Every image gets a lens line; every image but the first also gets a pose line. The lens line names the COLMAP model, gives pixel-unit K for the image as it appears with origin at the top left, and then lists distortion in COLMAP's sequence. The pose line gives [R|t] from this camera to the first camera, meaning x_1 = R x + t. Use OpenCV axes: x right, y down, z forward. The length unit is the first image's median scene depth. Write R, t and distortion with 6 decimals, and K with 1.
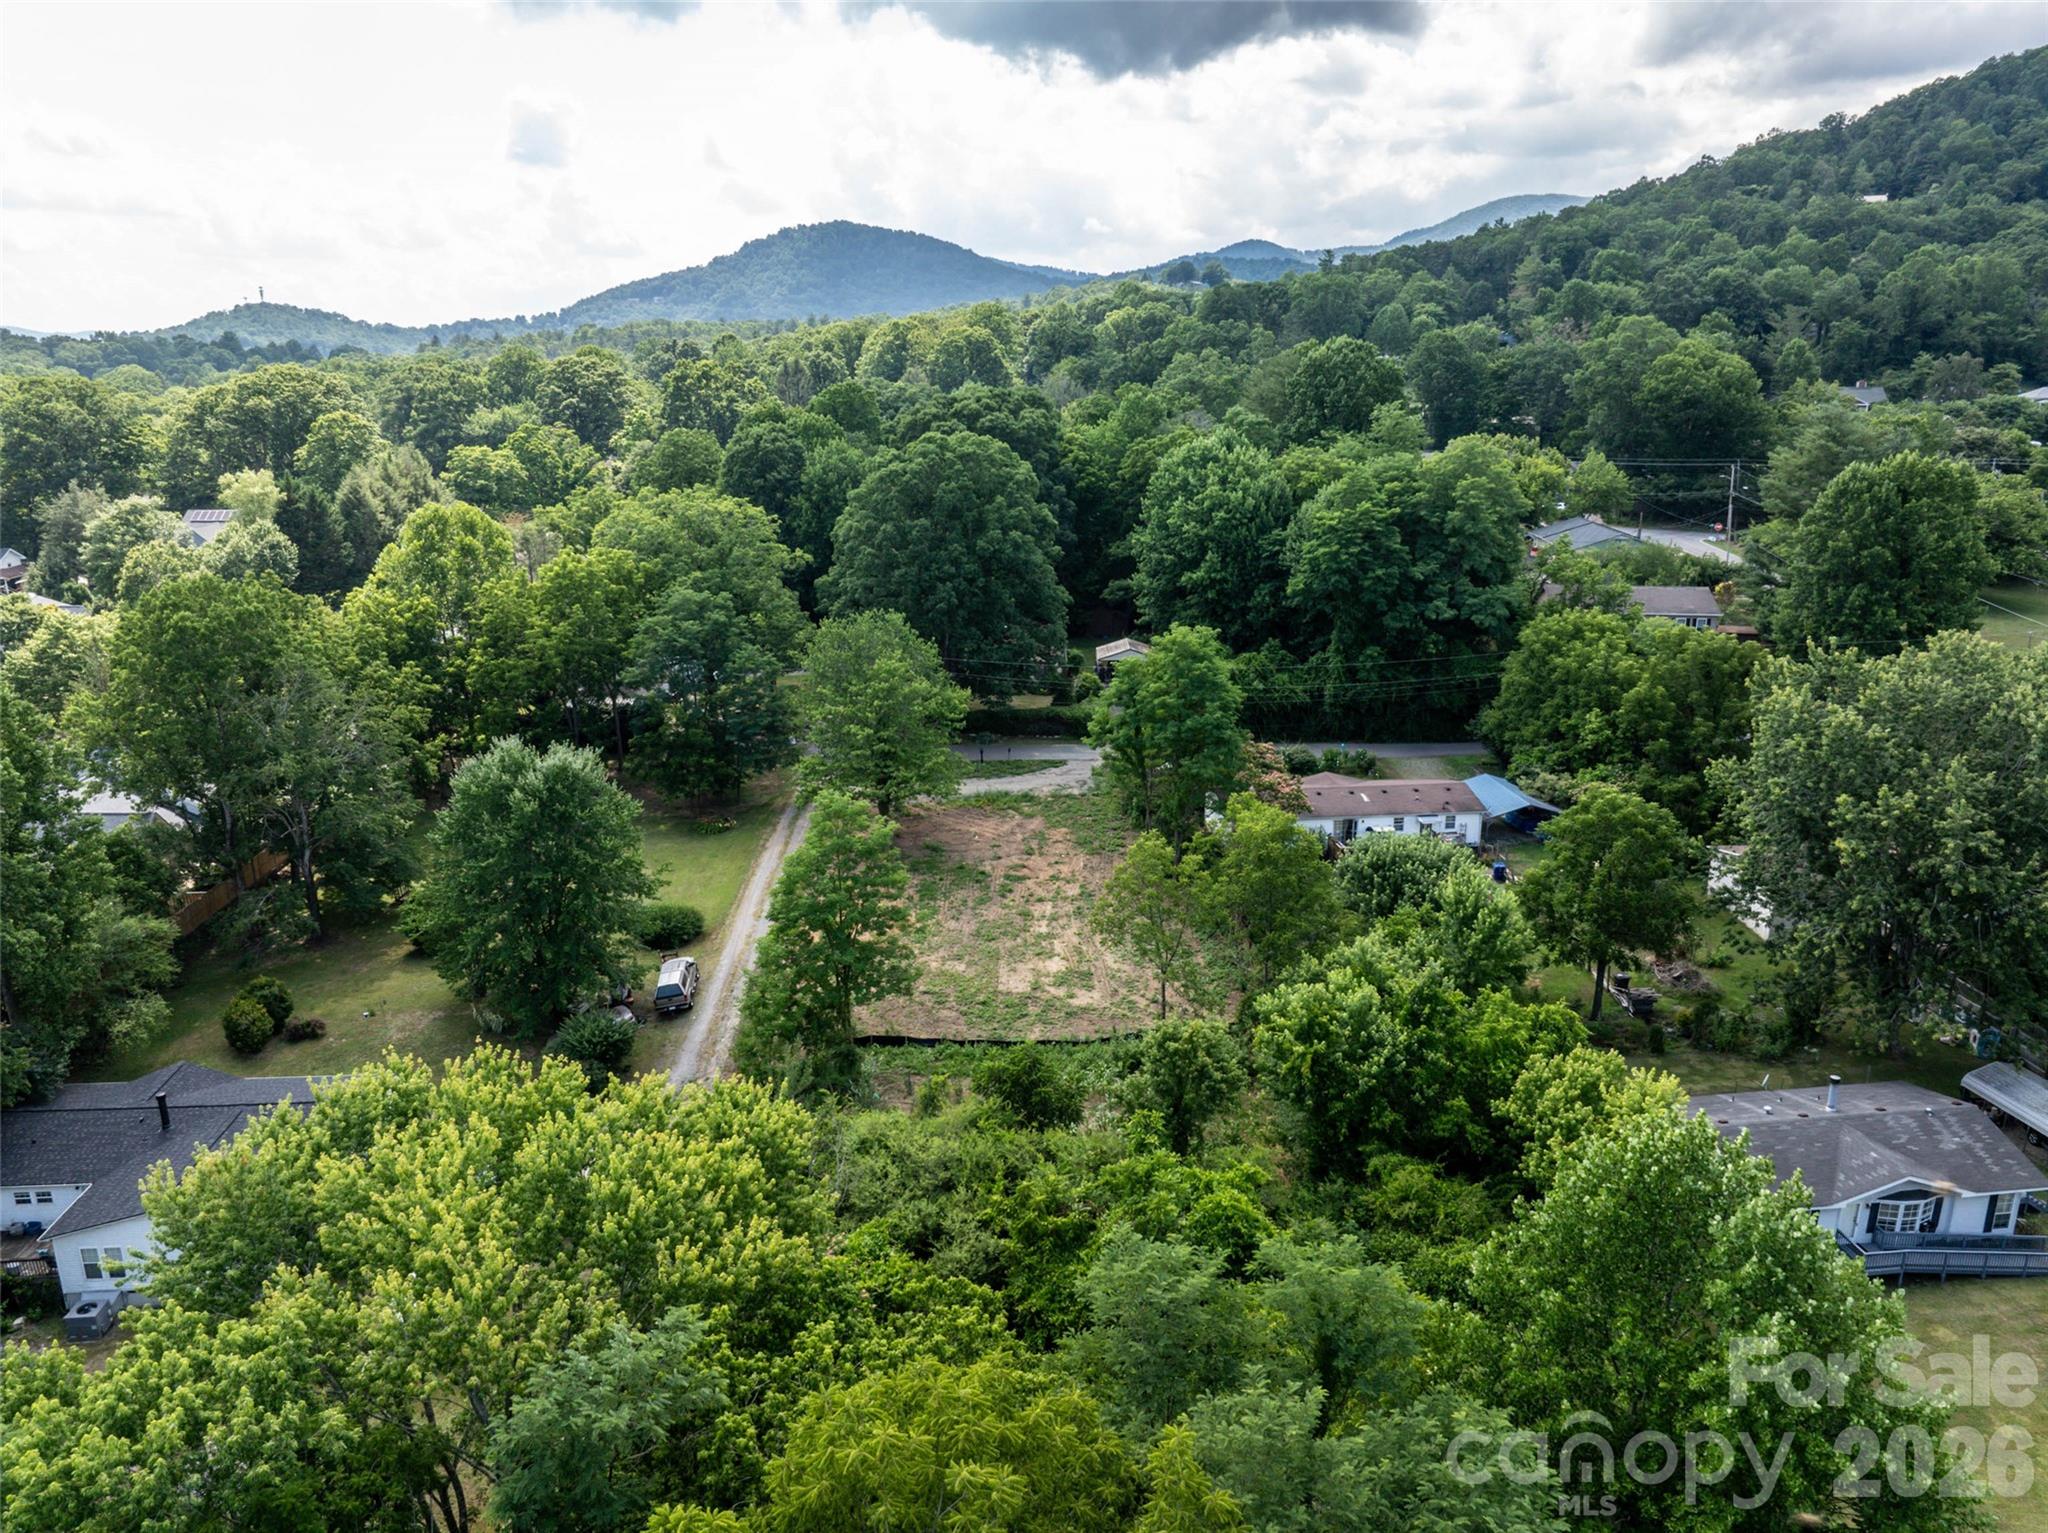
lens RADIAL K [[1435.6, 0, 1030.6], [0, 1435.6, 771.7], [0, 0, 1]] dist [-0.030540, 0.003793]
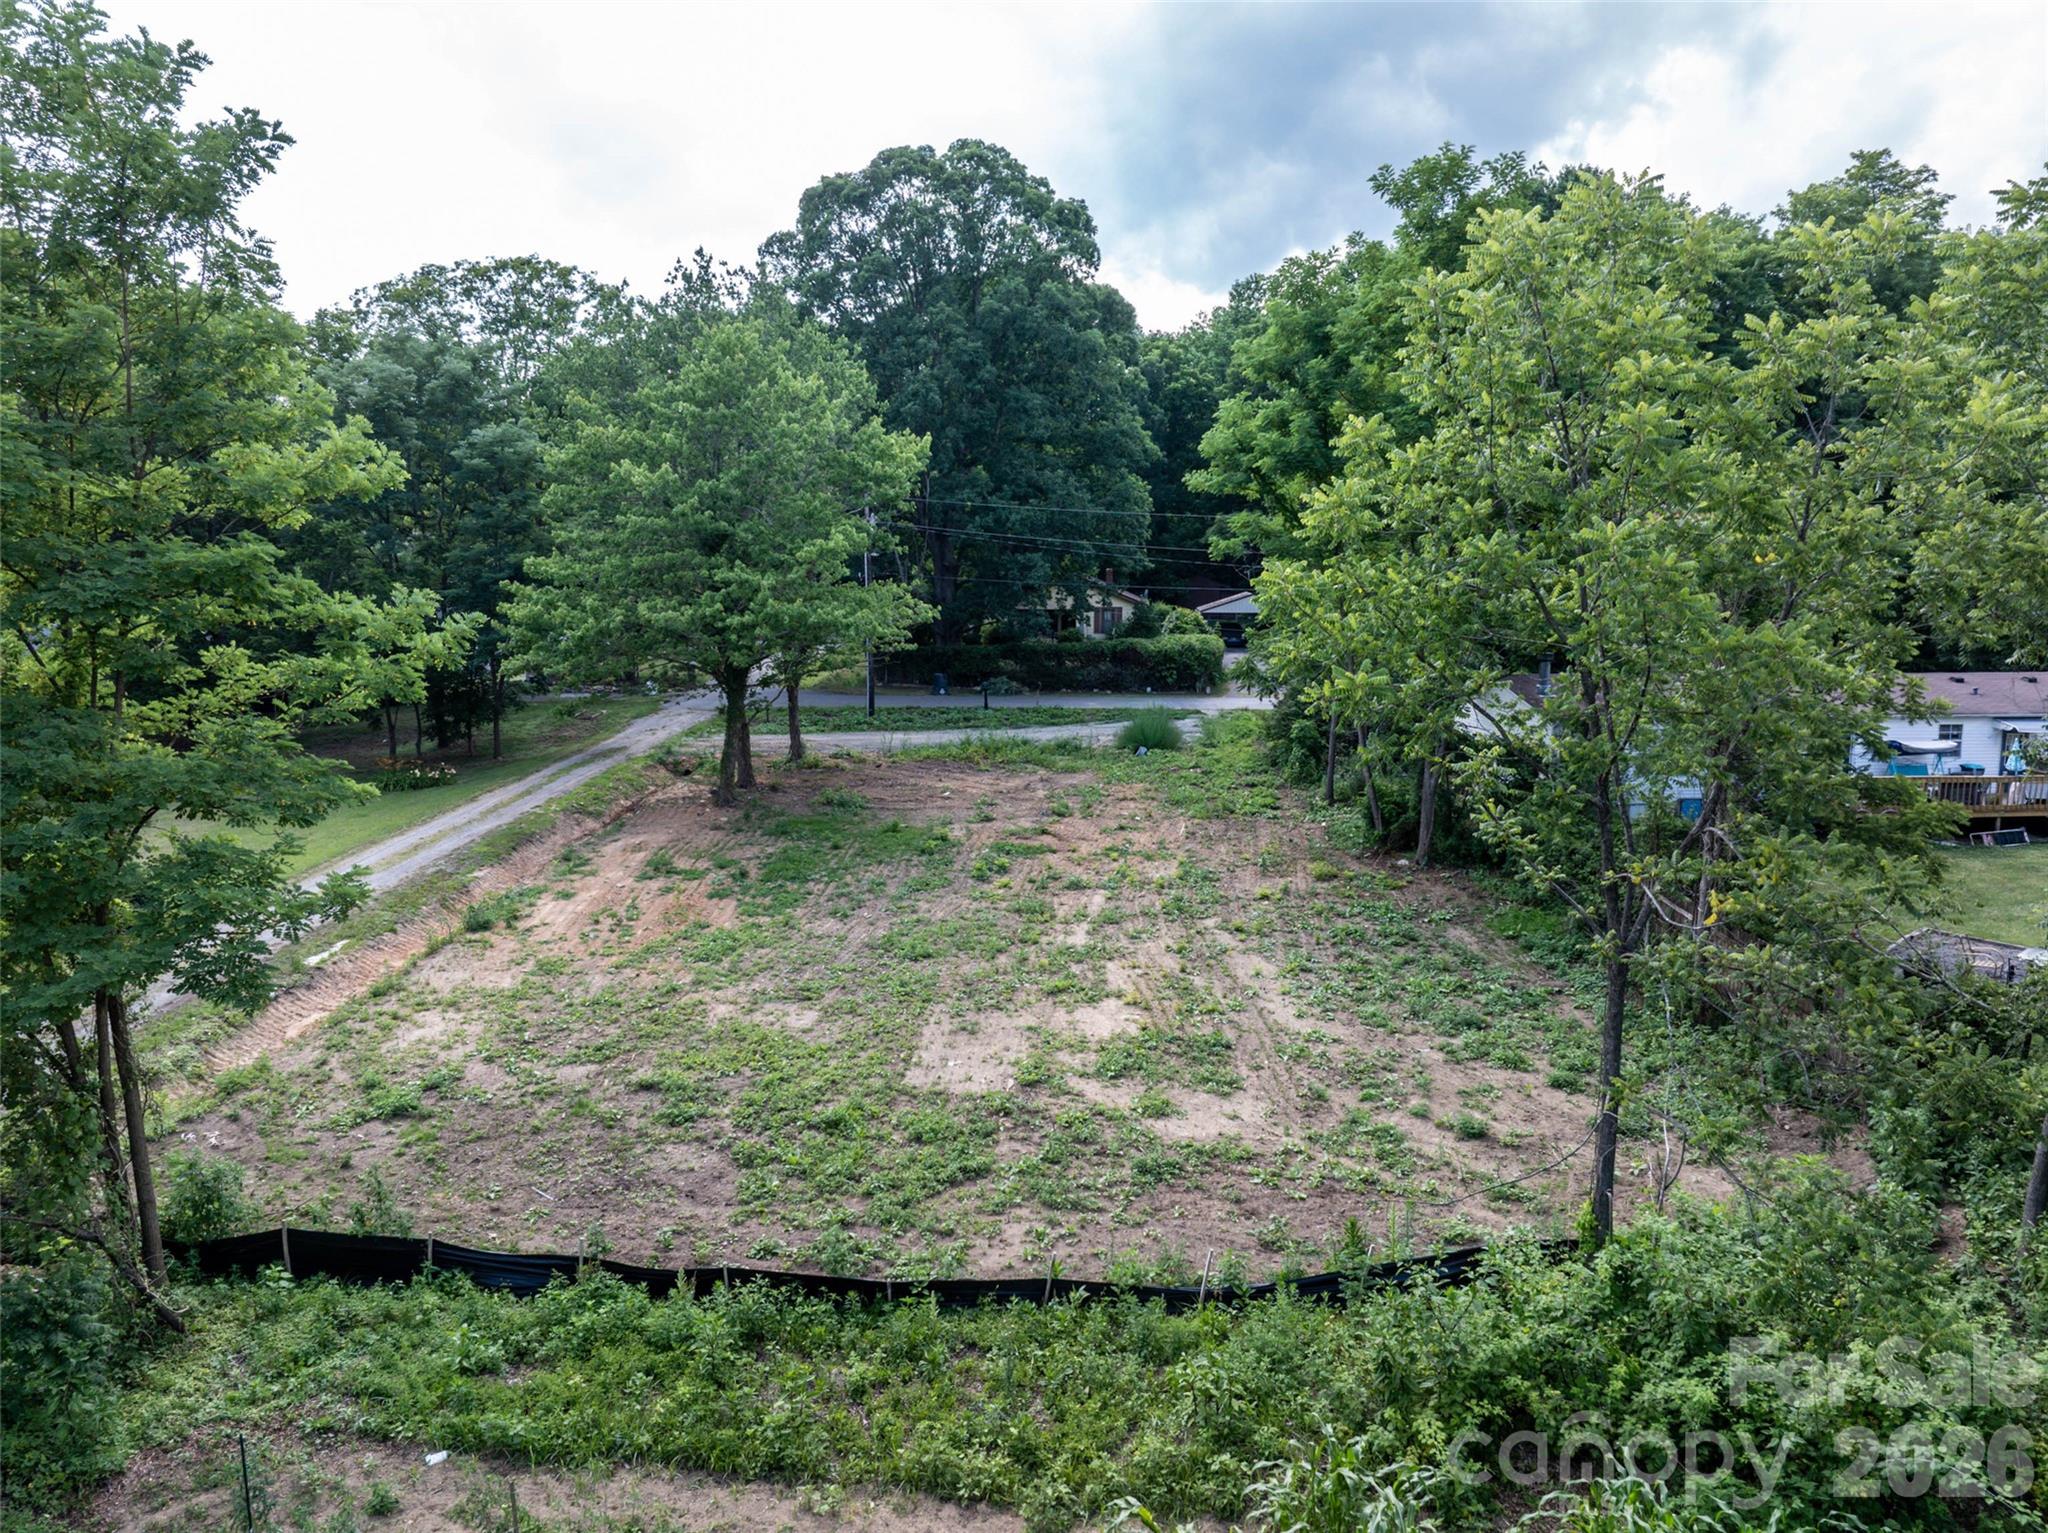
lens RADIAL K [[1435.6, 0, 1019.1], [0, 1435.6, 759.2], [0, 0, 1]] dist [-0.030540, 0.003793]
pose [[0.997792, 0.007290, -0.066018, 0.016702], [-0.016946, 0.989004, -0.146915, 0.113434], [0.064221, 0.147709, 0.986944, 0.622739]]
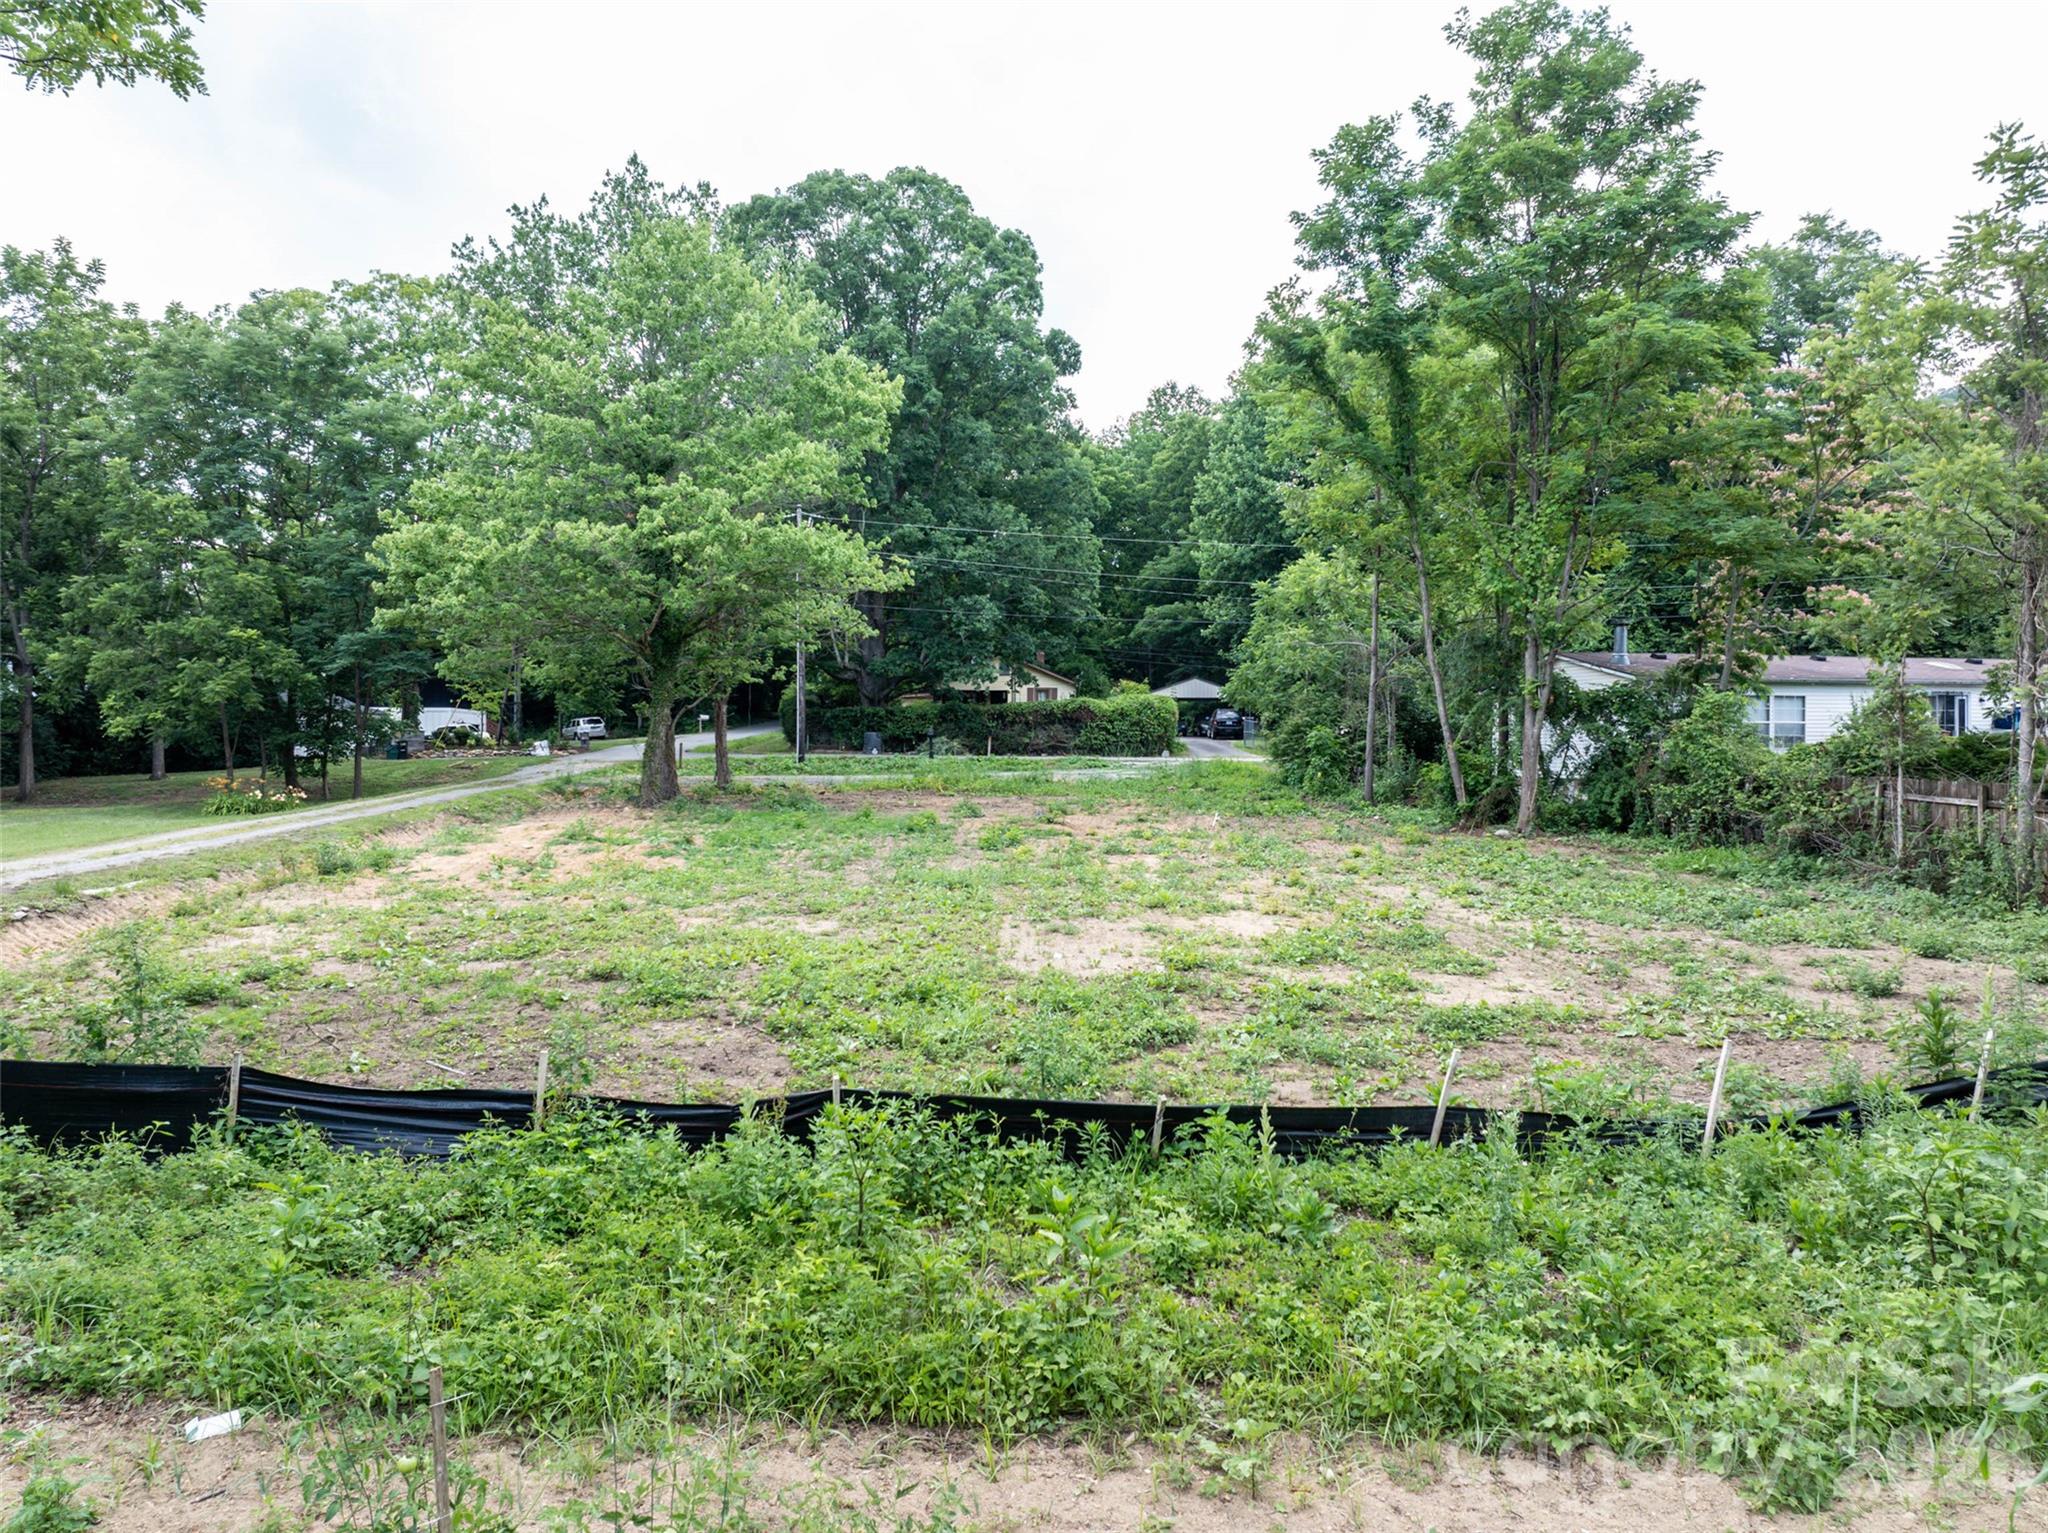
lens RADIAL K [[1435.6, 0, 1023.0], [0, 1435.6, 765.9], [0, 0, 1]] dist [-0.030540, 0.003793]
pose [[0.999661, 0.000688, 0.026032, -0.021231], [0.006351, 0.963025, -0.269338, 0.154891], [-0.025255, 0.269412, 0.962694, 0.711234]]
